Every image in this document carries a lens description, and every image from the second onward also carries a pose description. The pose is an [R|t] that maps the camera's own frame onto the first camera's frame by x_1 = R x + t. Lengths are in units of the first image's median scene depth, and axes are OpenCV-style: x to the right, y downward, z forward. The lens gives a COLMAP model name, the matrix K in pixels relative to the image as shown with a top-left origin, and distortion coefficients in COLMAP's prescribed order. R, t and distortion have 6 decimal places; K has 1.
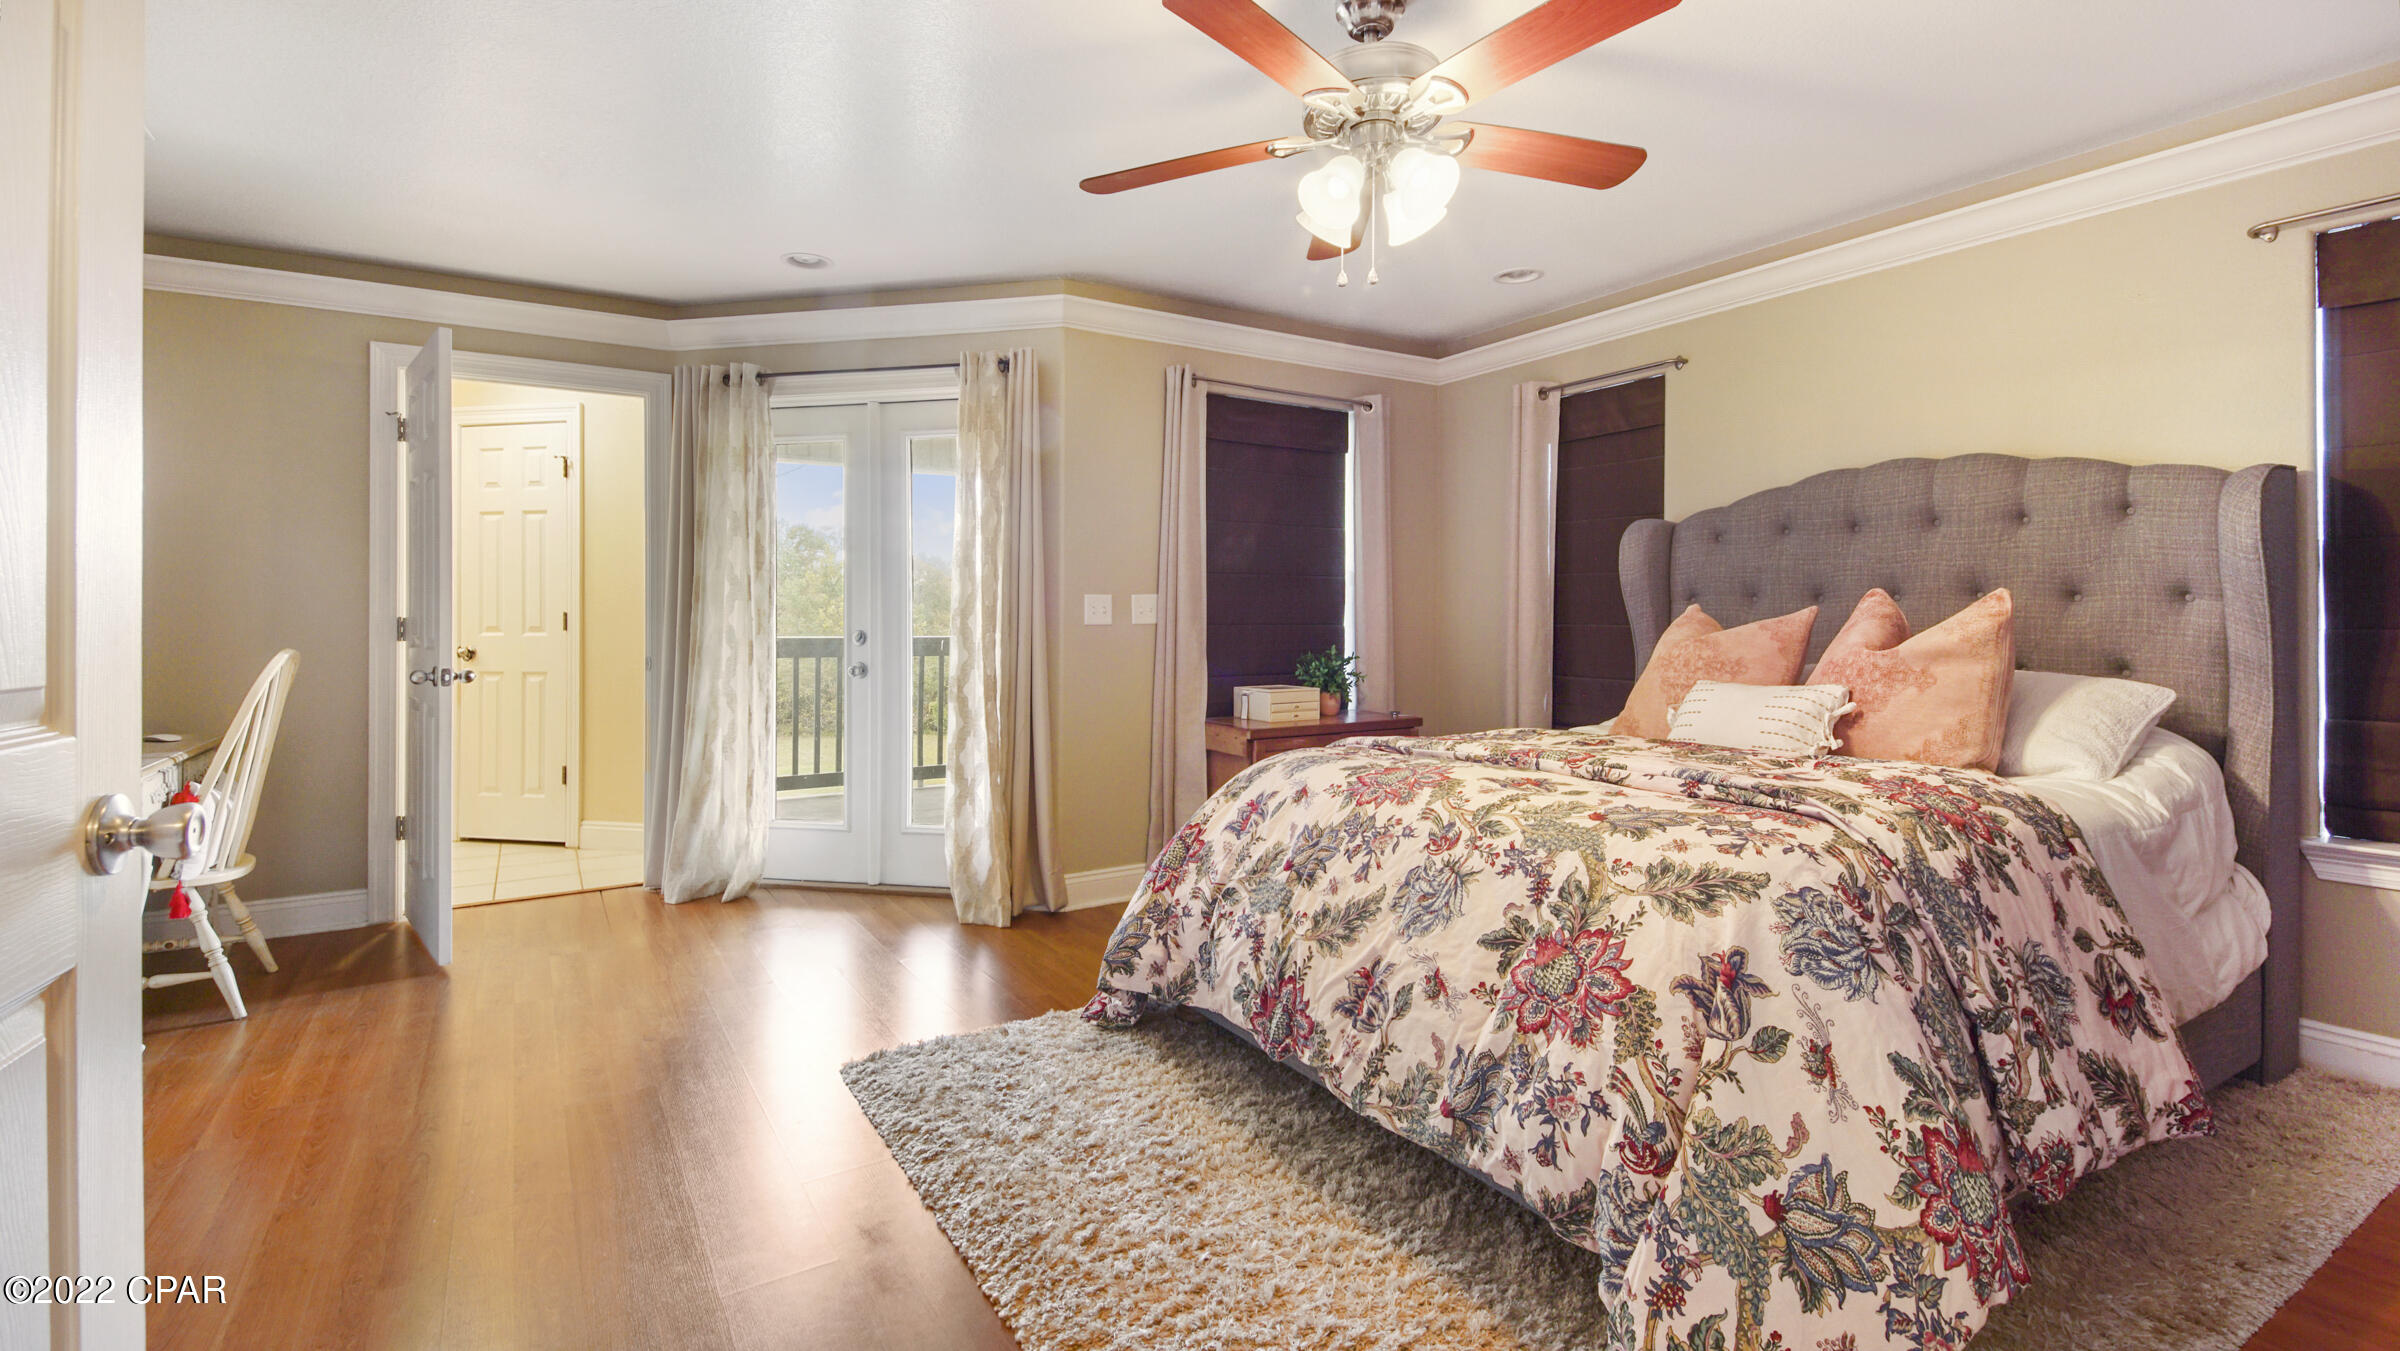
lens RADIAL K [[1064.2, 0, 1213.4], [0, 1064.2, 618.1], [0, 0, 1]] dist [0.024662, -0.015922]
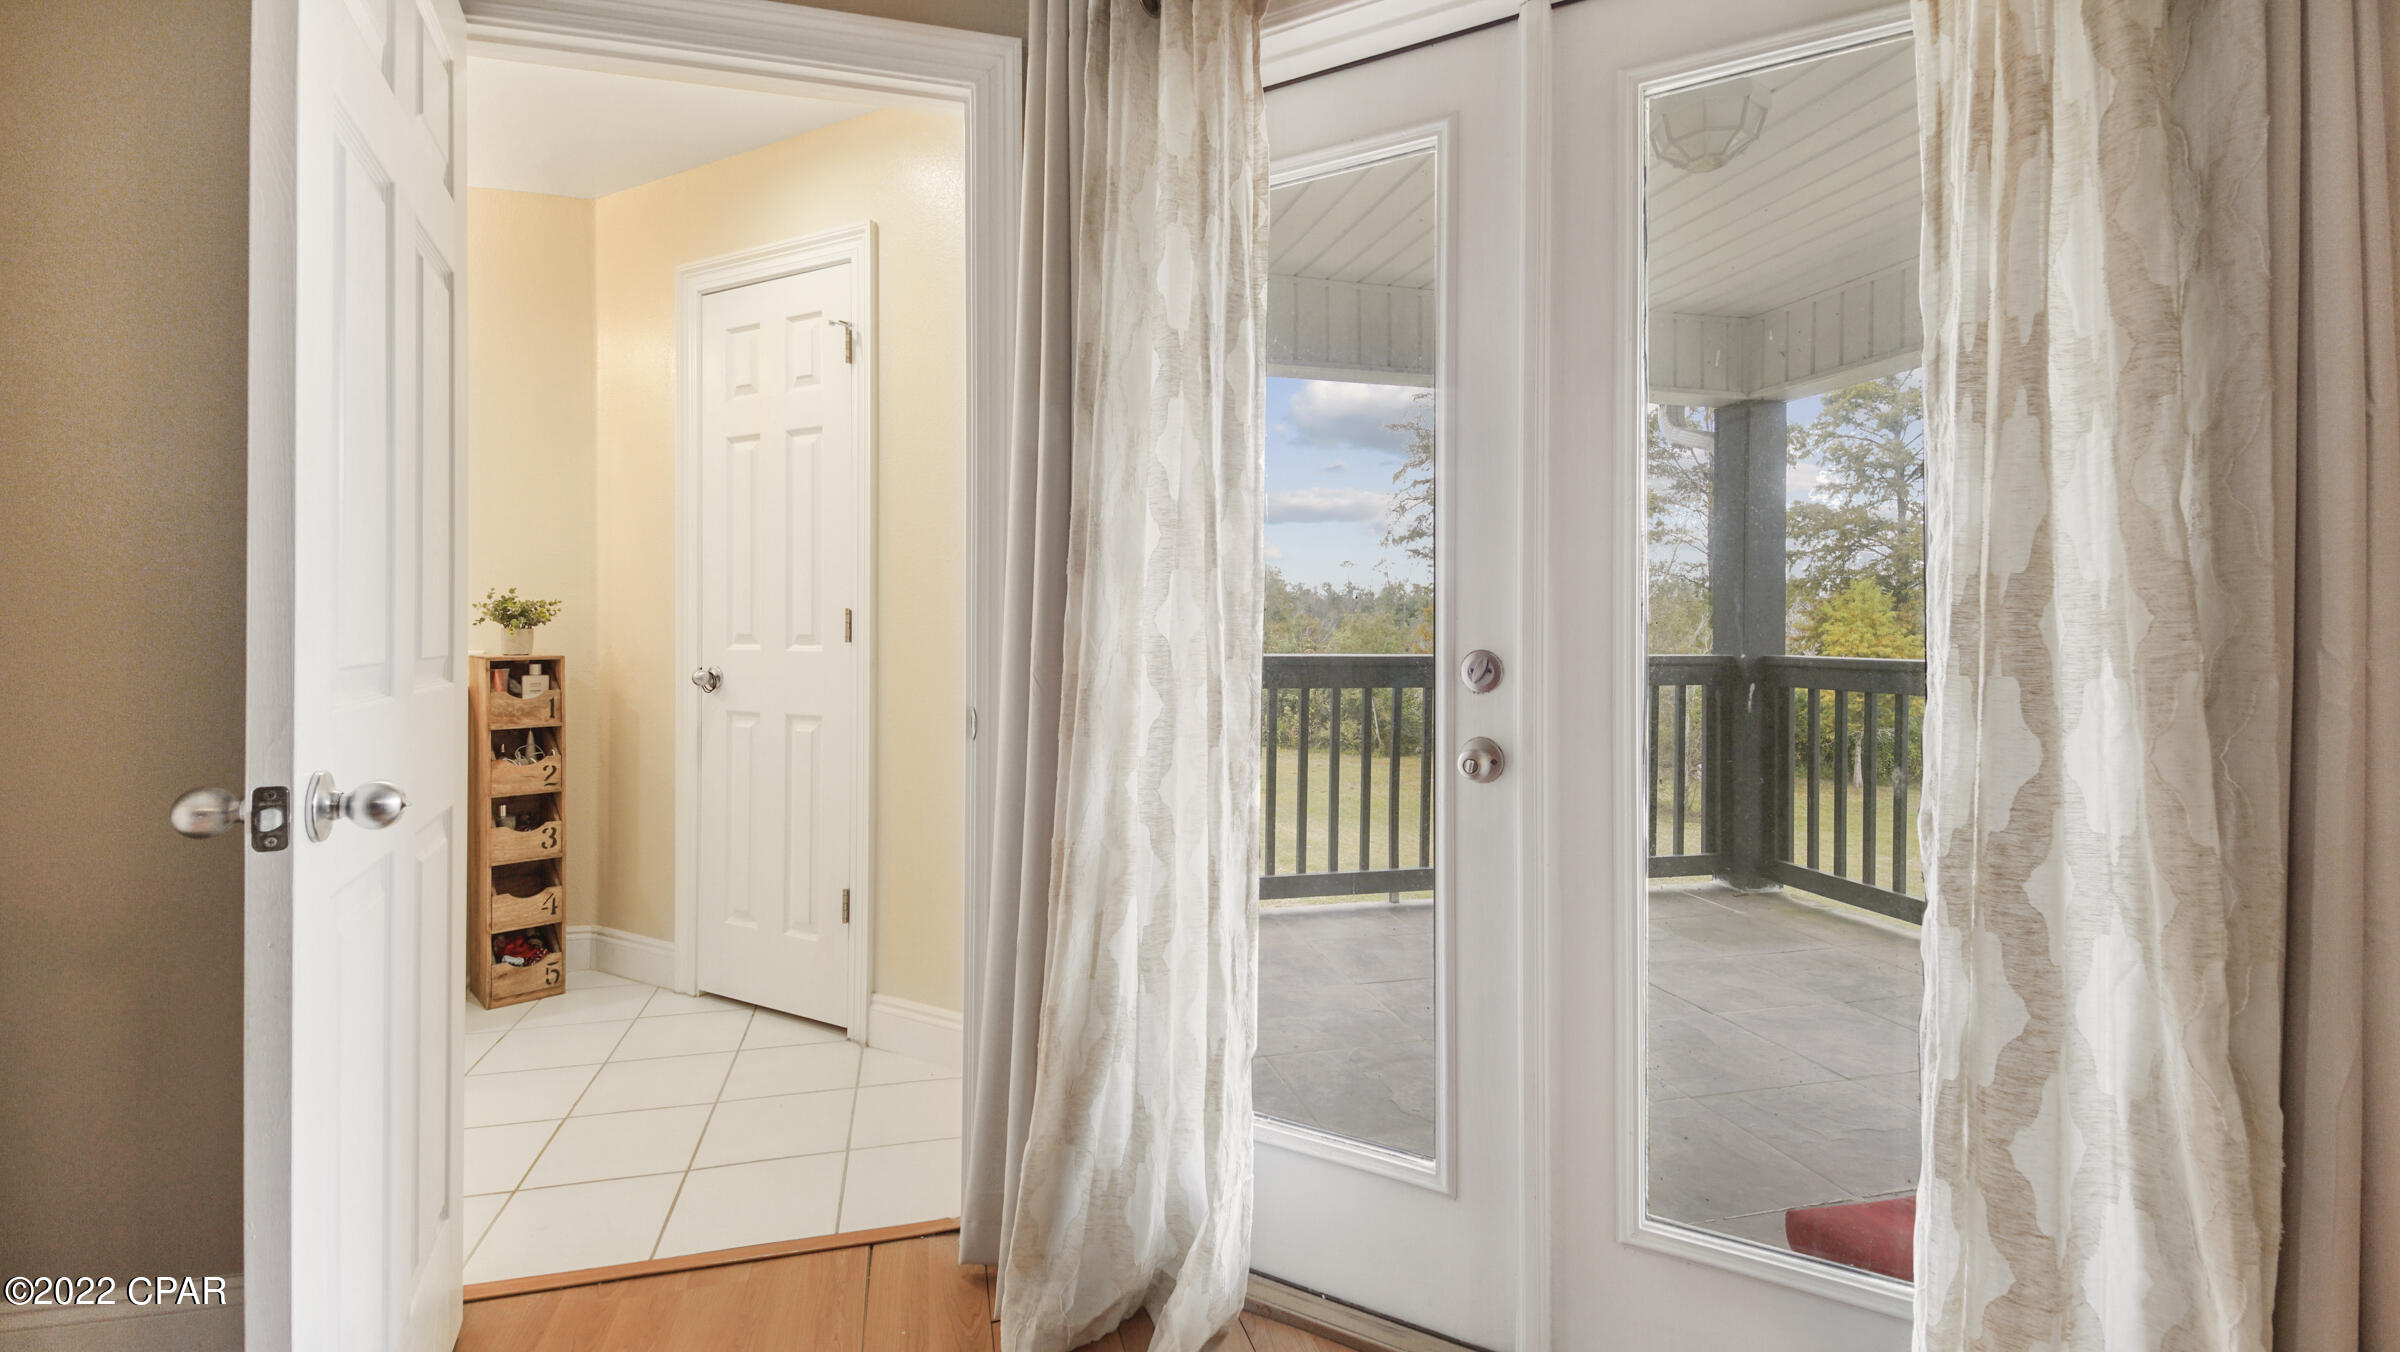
lens RADIAL K [[1064.2, 0, 1230.3], [0, 1064.2, 630.6], [0, 0, 1]] dist [0.024662, -0.015922]
pose [[0.960426, 0.004357, -0.278502, -0.349744], [-0.003796, 0.999990, 0.002551, 0.005075], [0.278510, -0.001393, 0.960432, 0.698740]]
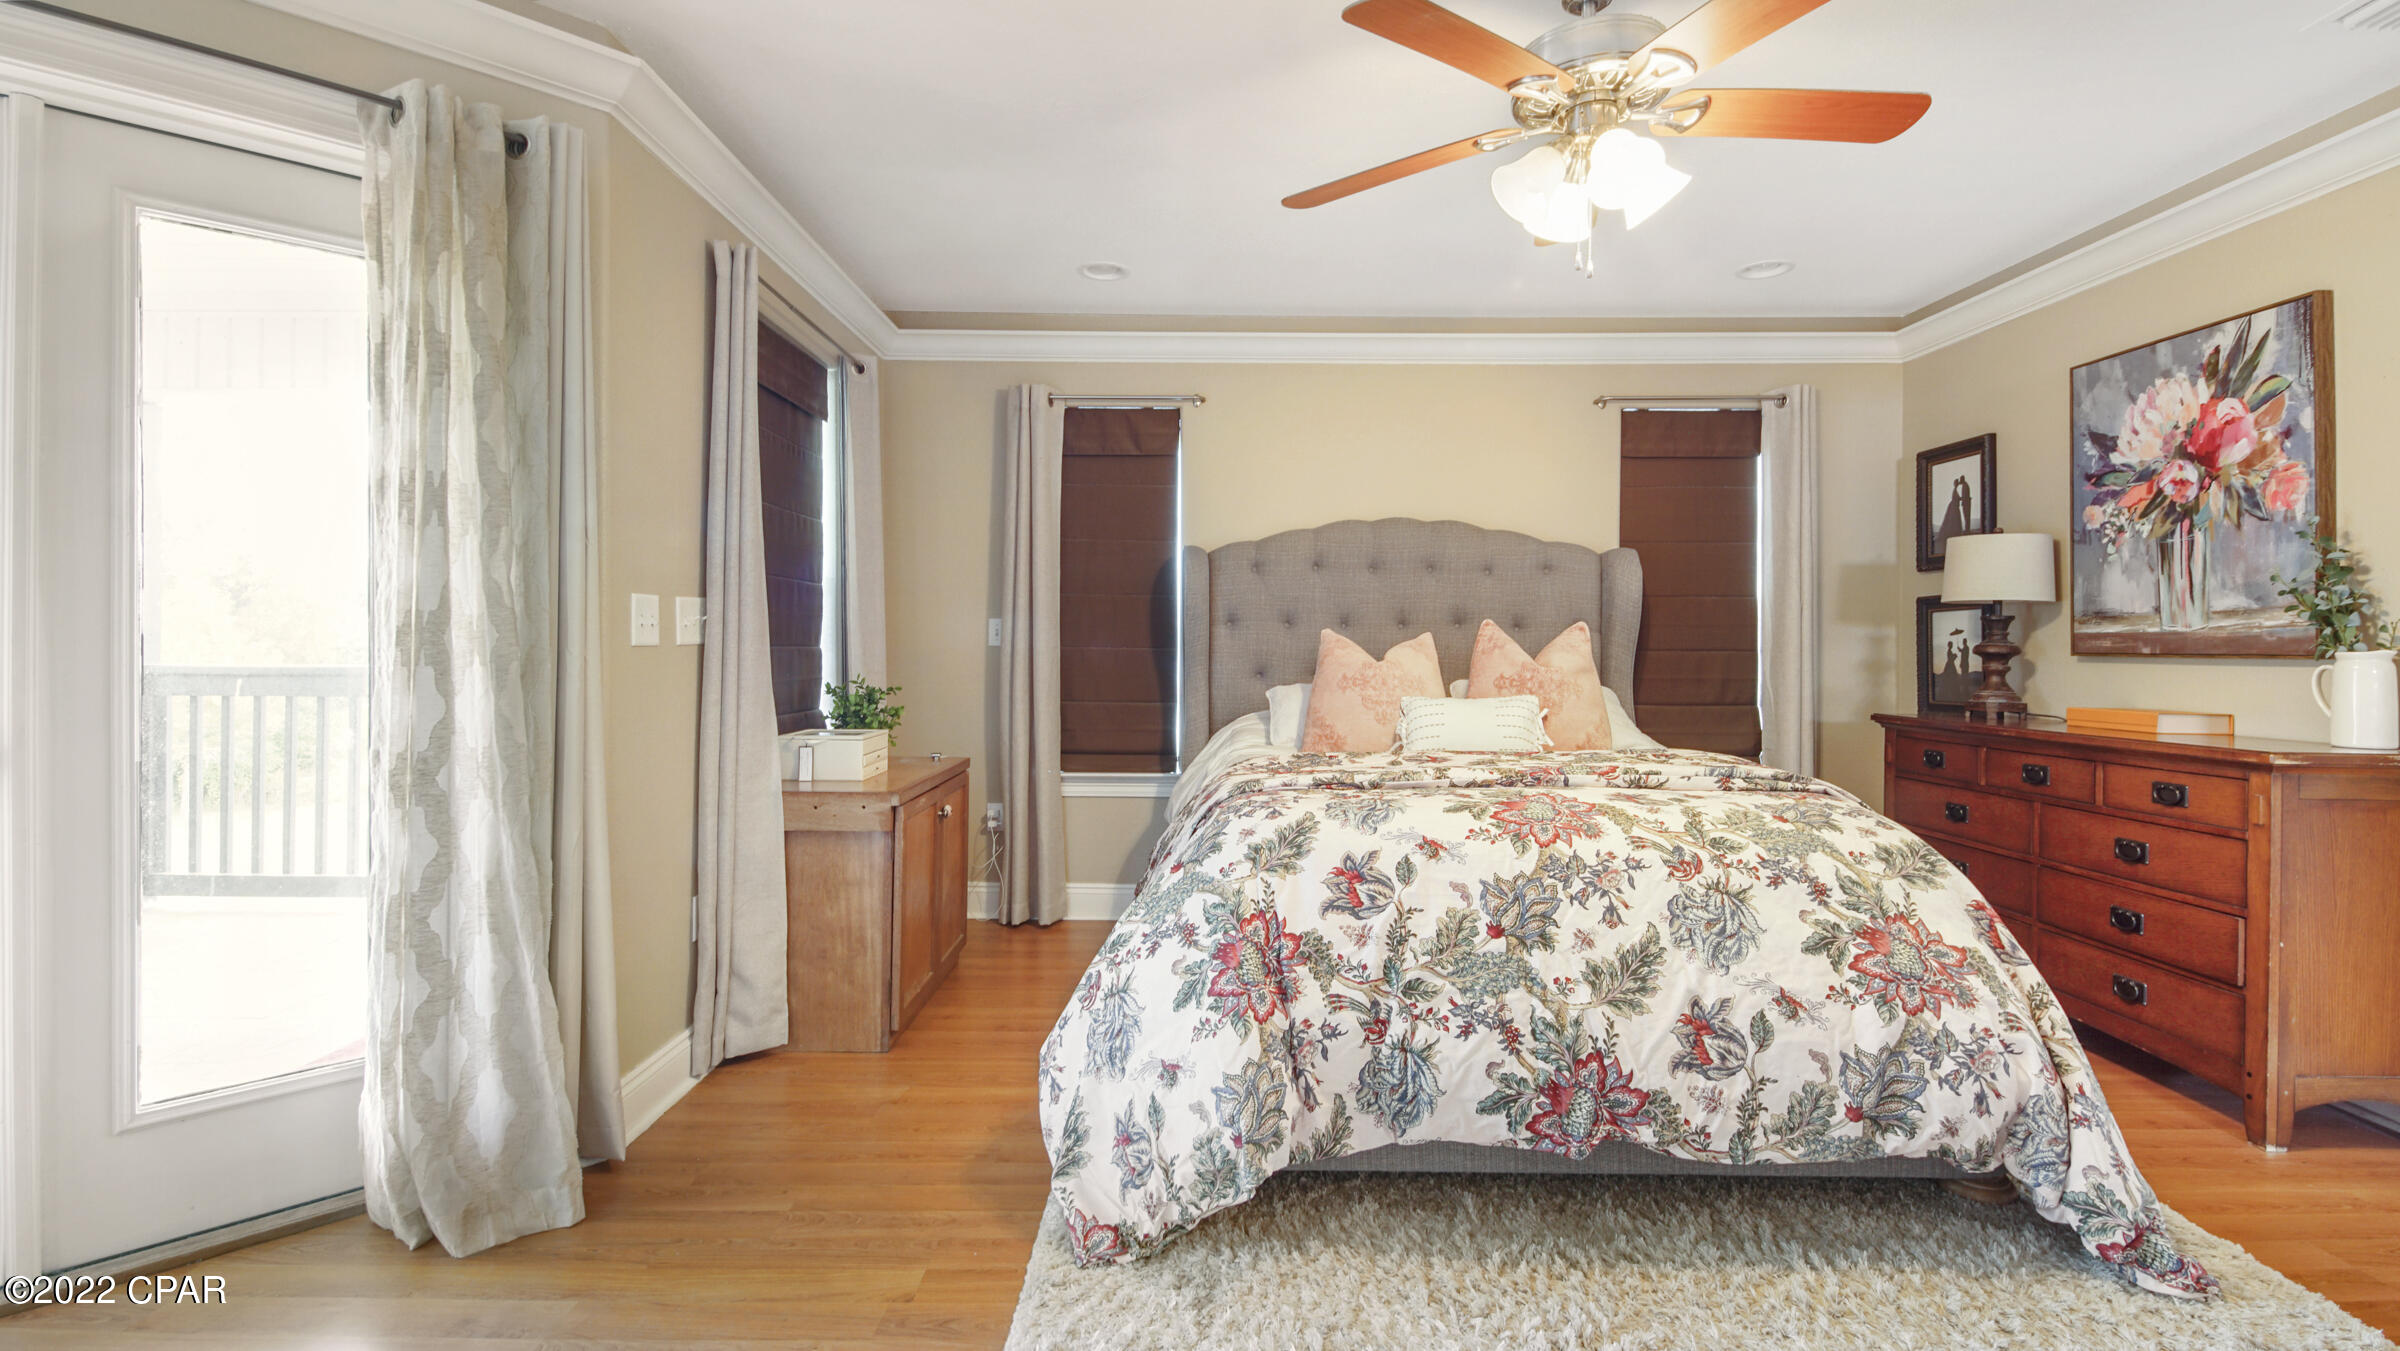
lens RADIAL K [[1064.2, 0, 1164.1], [0, 1064.2, 646.1], [0, 0, 1]] dist [0.024662, -0.015922]
pose [[0.550223, 0.003398, 0.835011, -0.466381], [-0.008573, 0.999962, 0.001580, 0.003465], [-0.834973, -0.008028, 0.550232, 0.449923]]
